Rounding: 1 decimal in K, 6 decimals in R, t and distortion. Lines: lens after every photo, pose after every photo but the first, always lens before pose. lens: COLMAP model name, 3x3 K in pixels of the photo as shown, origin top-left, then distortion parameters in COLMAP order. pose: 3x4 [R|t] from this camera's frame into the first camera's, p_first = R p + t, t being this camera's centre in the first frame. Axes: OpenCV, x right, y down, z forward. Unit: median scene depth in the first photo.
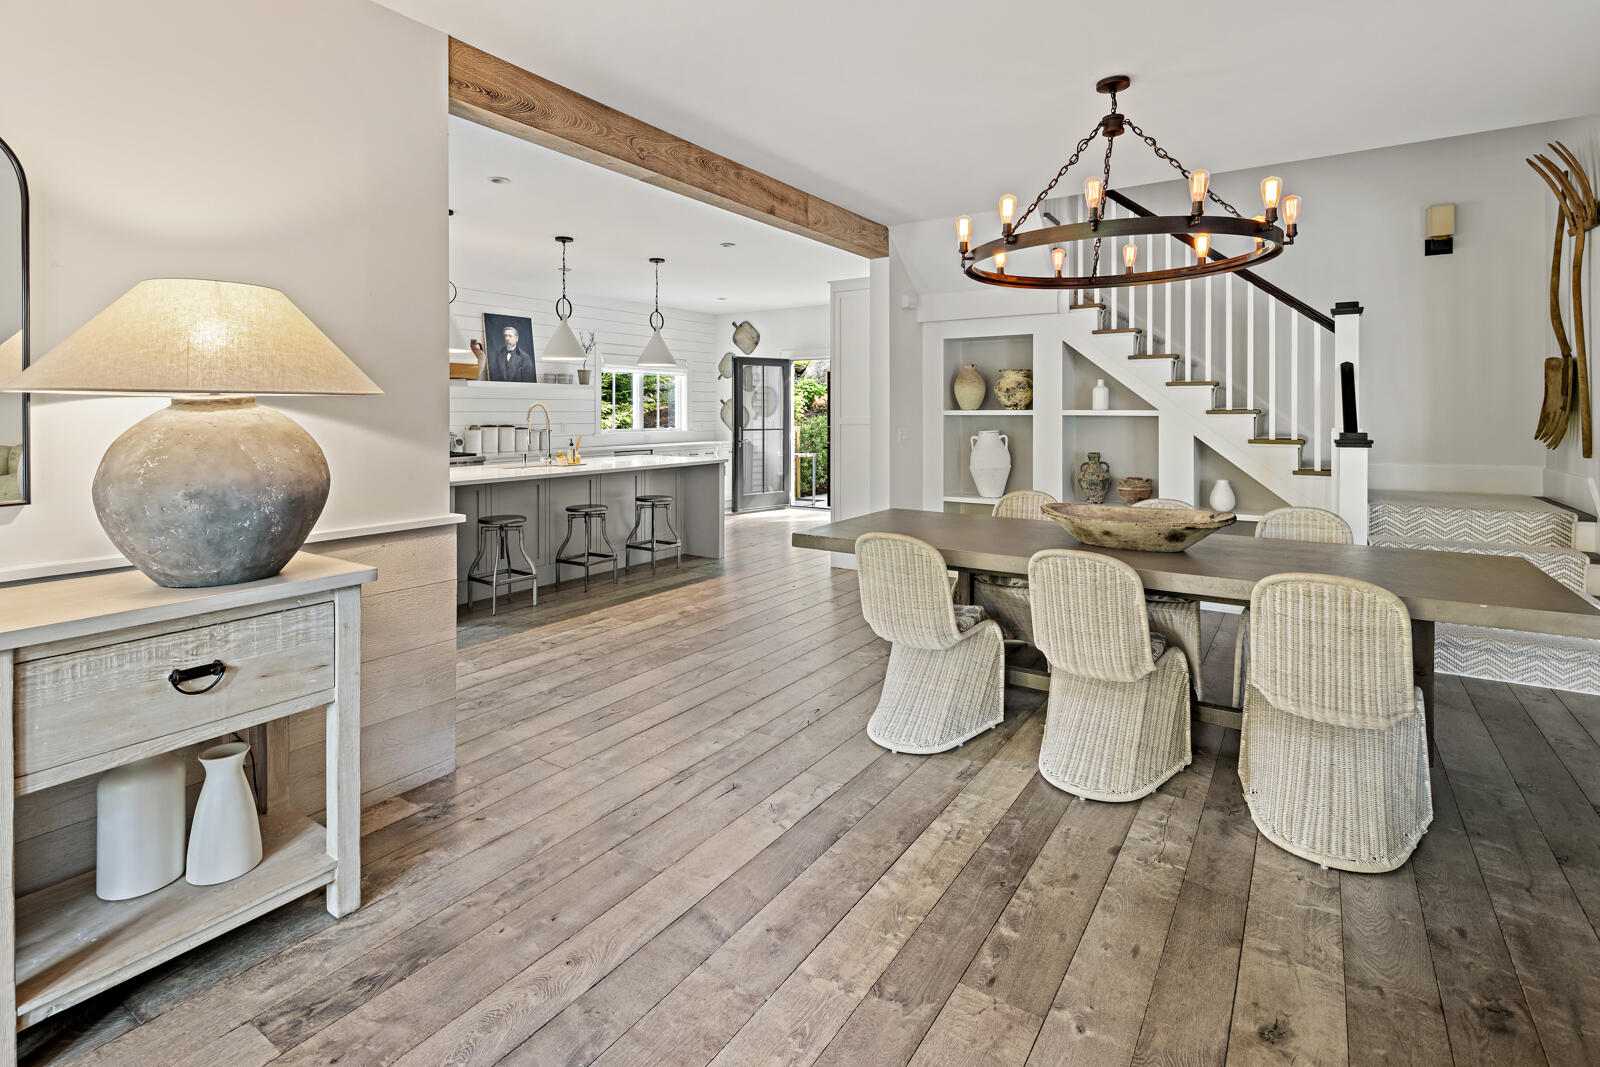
lens RADIAL K [[769.9, 0, 793.0], [0, 769.9, 410.6], [0, 0, 1]] dist [0.003082, -0.004415]
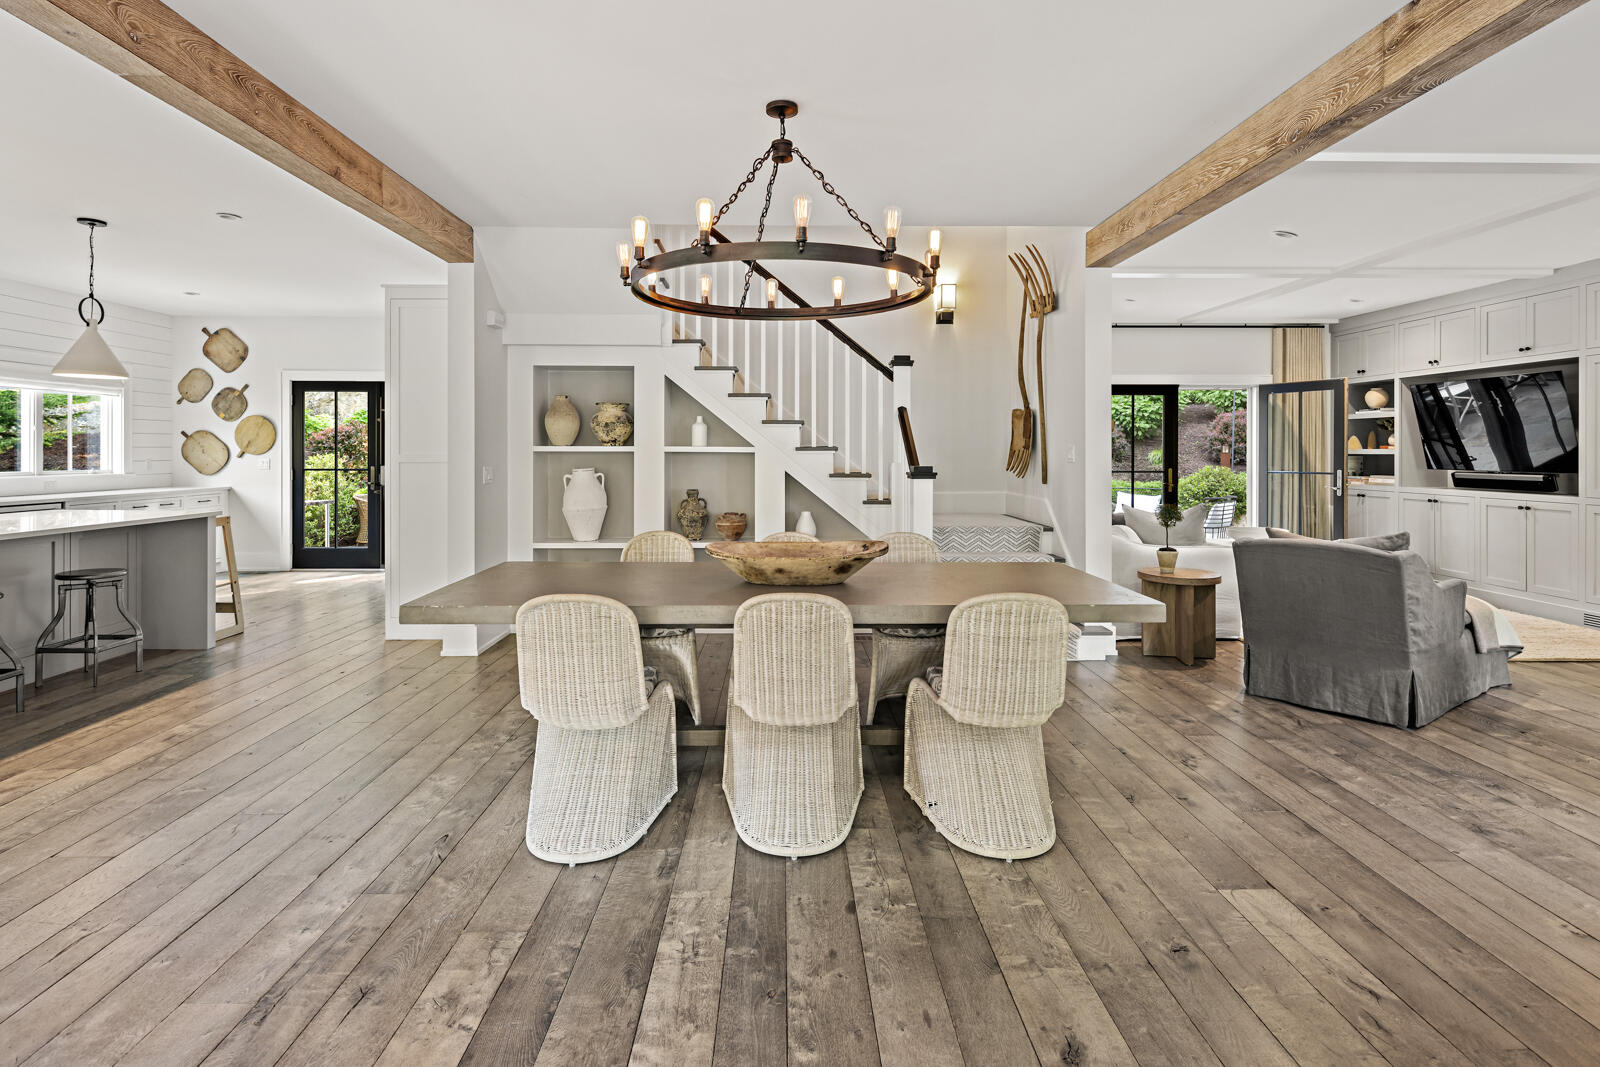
lens RADIAL K [[772.4, 0, 793.4], [0, 772.4, 453.0], [0, 0, 1]] dist [0.005958, -0.005438]
pose [[0.819311, 0.002700, 0.573342, -0.131121], [-0.004442, 0.999989, 0.001638, 0.009322], [-0.573331, -0.003889, 0.819314, 0.189365]]
